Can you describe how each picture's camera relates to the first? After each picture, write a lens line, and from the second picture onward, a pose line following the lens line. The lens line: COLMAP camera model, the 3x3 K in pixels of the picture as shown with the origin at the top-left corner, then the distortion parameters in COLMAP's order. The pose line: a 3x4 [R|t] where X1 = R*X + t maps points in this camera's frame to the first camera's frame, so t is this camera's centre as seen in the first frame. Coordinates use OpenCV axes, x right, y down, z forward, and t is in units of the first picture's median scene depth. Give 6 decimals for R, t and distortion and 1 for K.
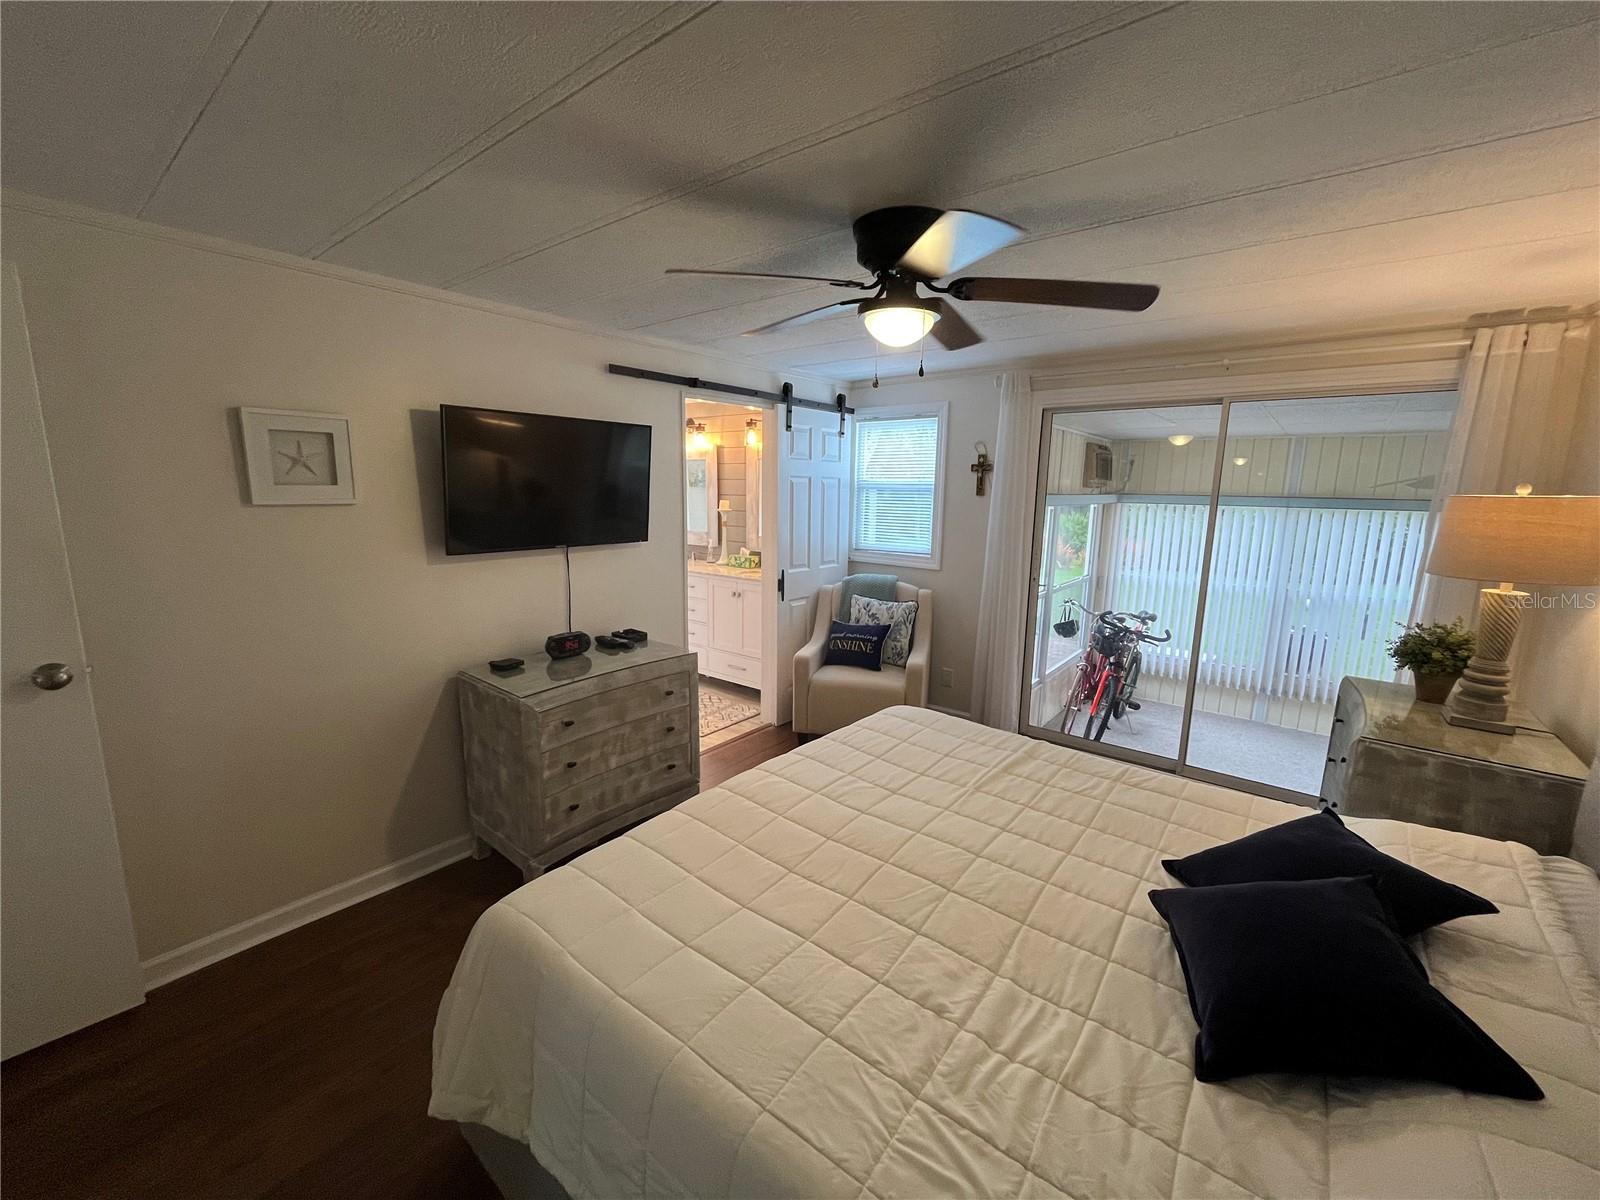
lens RADIAL K [[649.0, 0, 796.8], [0, 649.0, 594.3], [0, 0, 1]] dist [-0.003396, 0.000110]
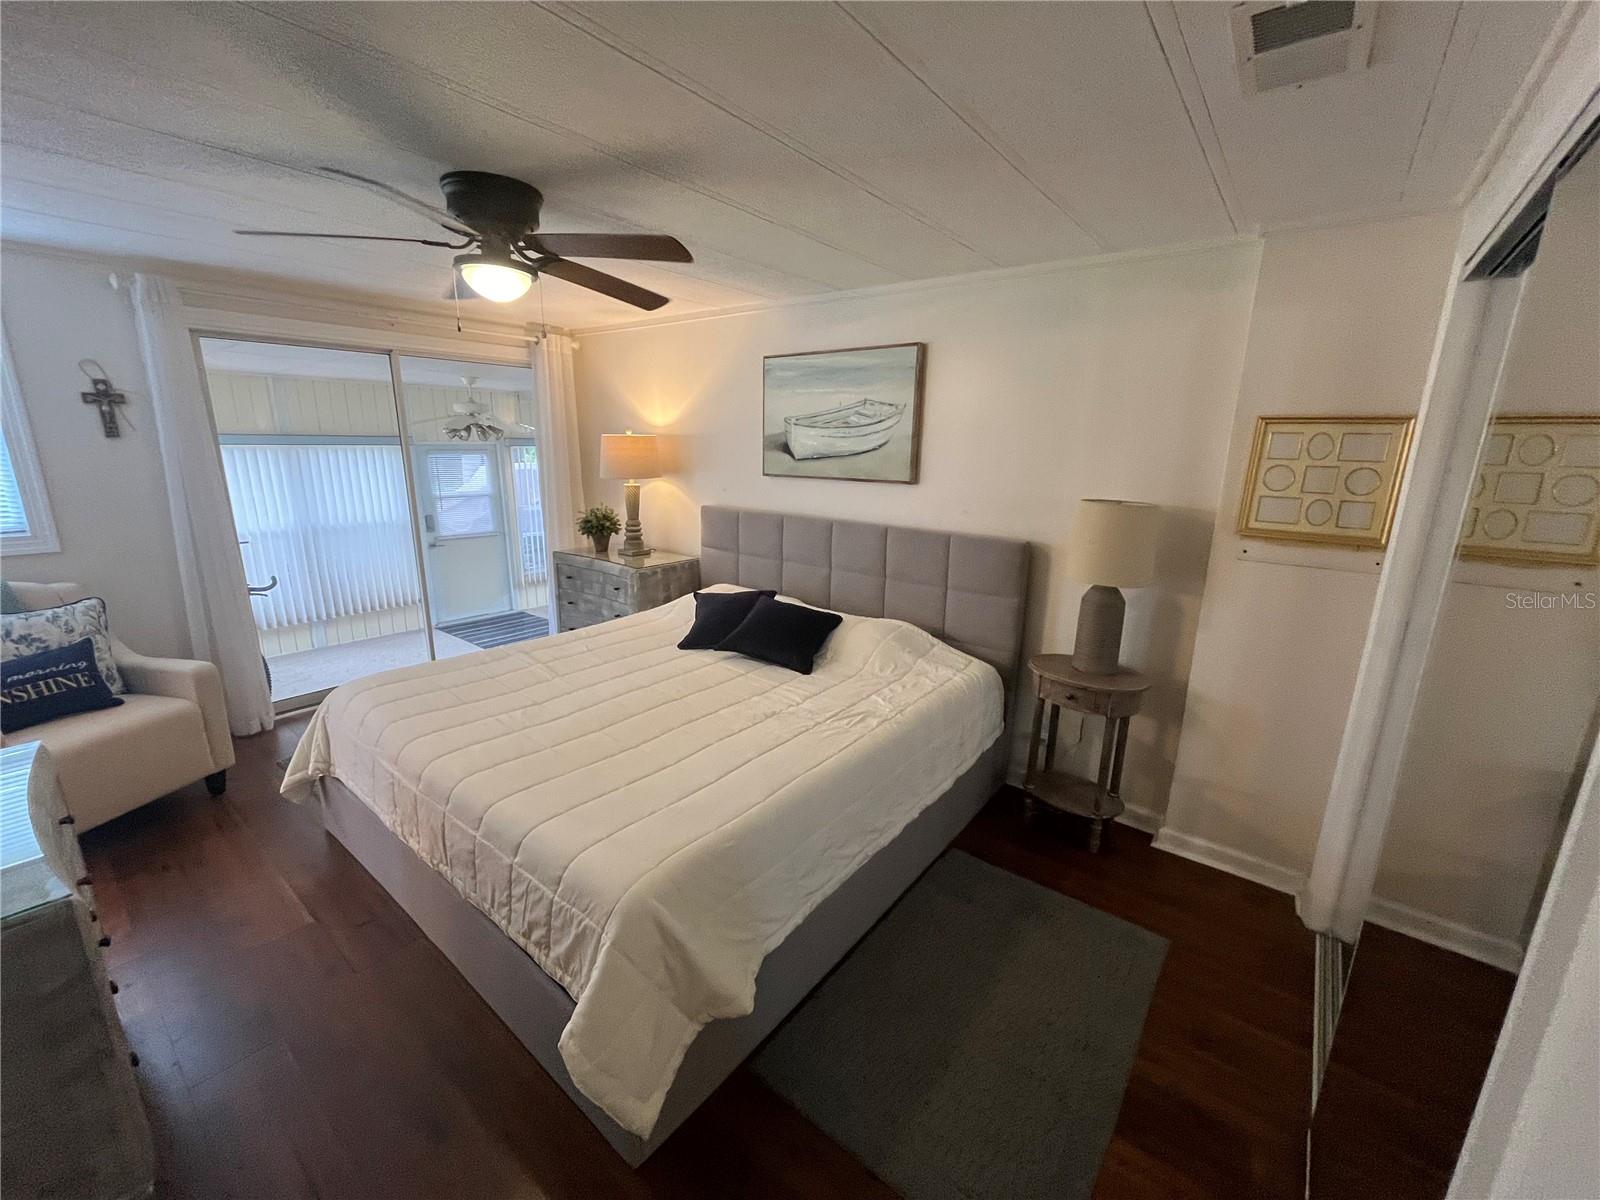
lens RADIAL K [[649.0, 0, 798.4], [0, 649.0, 599.1], [0, 0, 1]] dist [-0.003396, 0.000110]
pose [[-0.011764, -0.251696, 0.967735, -0.479692], [0.151465, 0.956186, 0.250533, -0.045926], [-0.988393, 0.149526, 0.026874, 0.256683]]
